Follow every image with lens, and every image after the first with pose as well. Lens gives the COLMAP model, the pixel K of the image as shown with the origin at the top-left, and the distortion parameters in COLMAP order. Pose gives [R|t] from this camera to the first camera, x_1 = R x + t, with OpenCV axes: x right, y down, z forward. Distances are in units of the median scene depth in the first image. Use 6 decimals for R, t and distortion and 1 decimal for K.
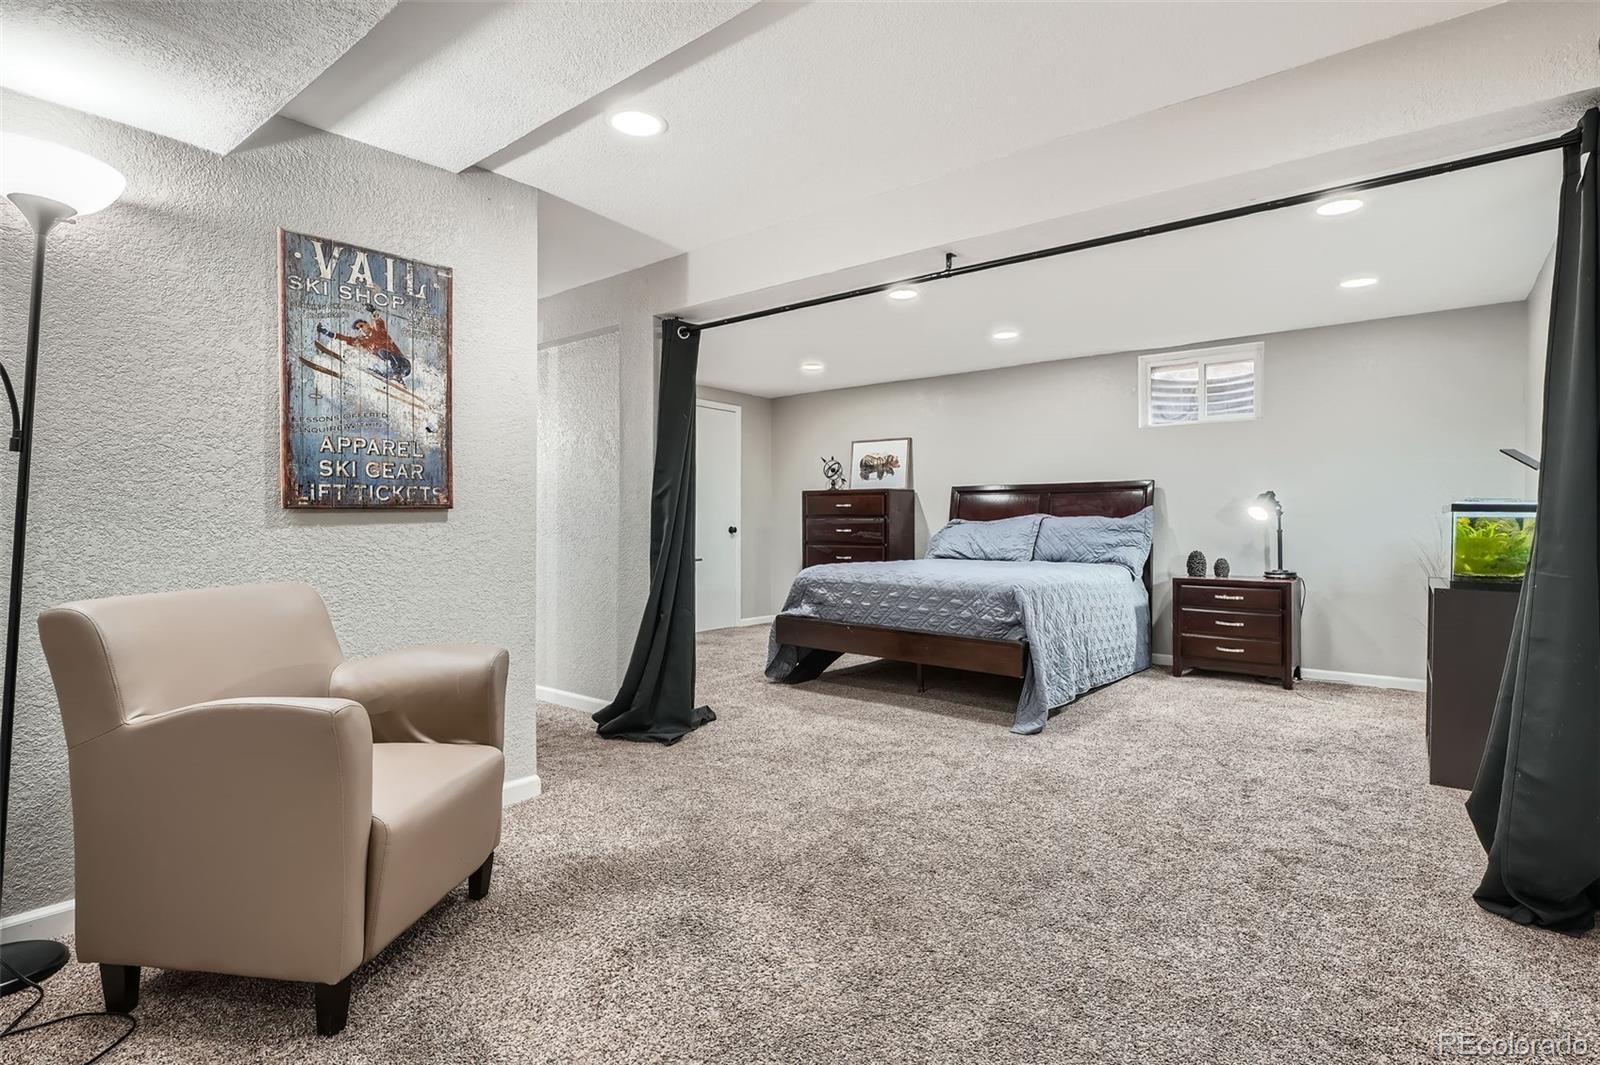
lens RADIAL K [[835.5, 0, 805.4], [0, 835.5, 527.7], [0, 0, 1]] dist [-0.000147, 0.000584]
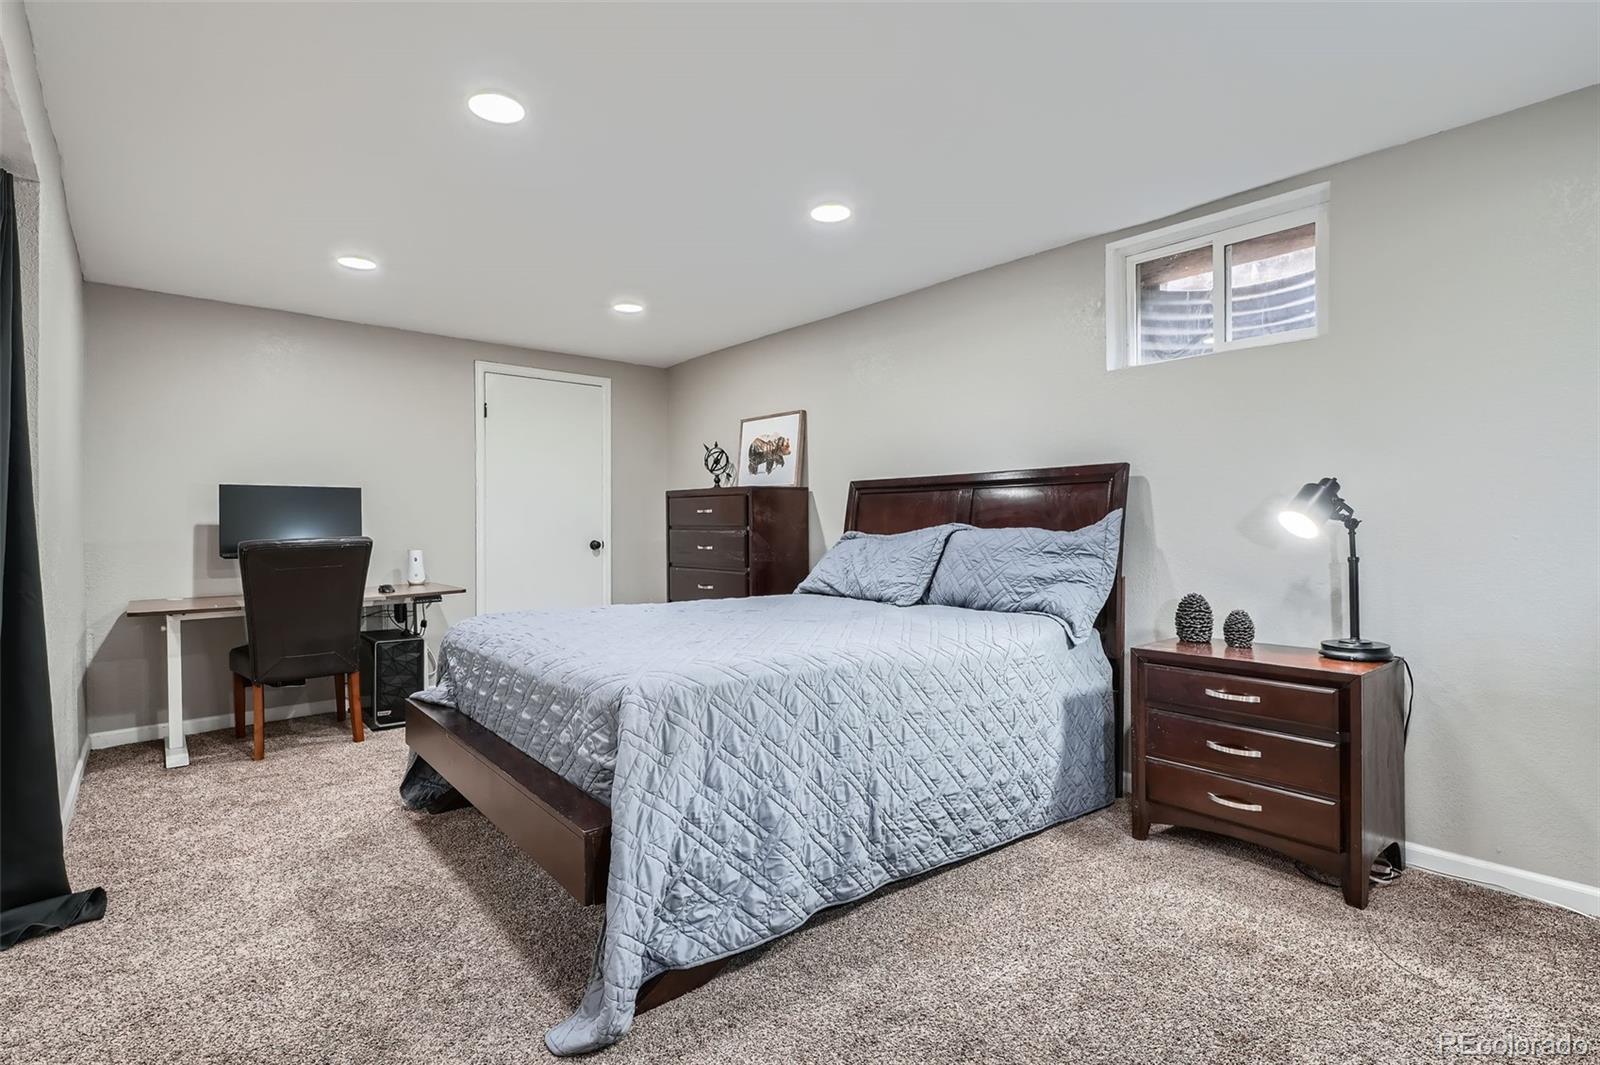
lens RADIAL K [[835.5, 0, 795.3], [0, 835.5, 528.6], [0, 0, 1]] dist [-0.000147, 0.000584]
pose [[0.978643, -0.000638, -0.205566, 0.306579], [-0.000101, 0.999994, -0.003586, -0.011418], [0.205567, 0.003530, 0.978637, 0.400581]]
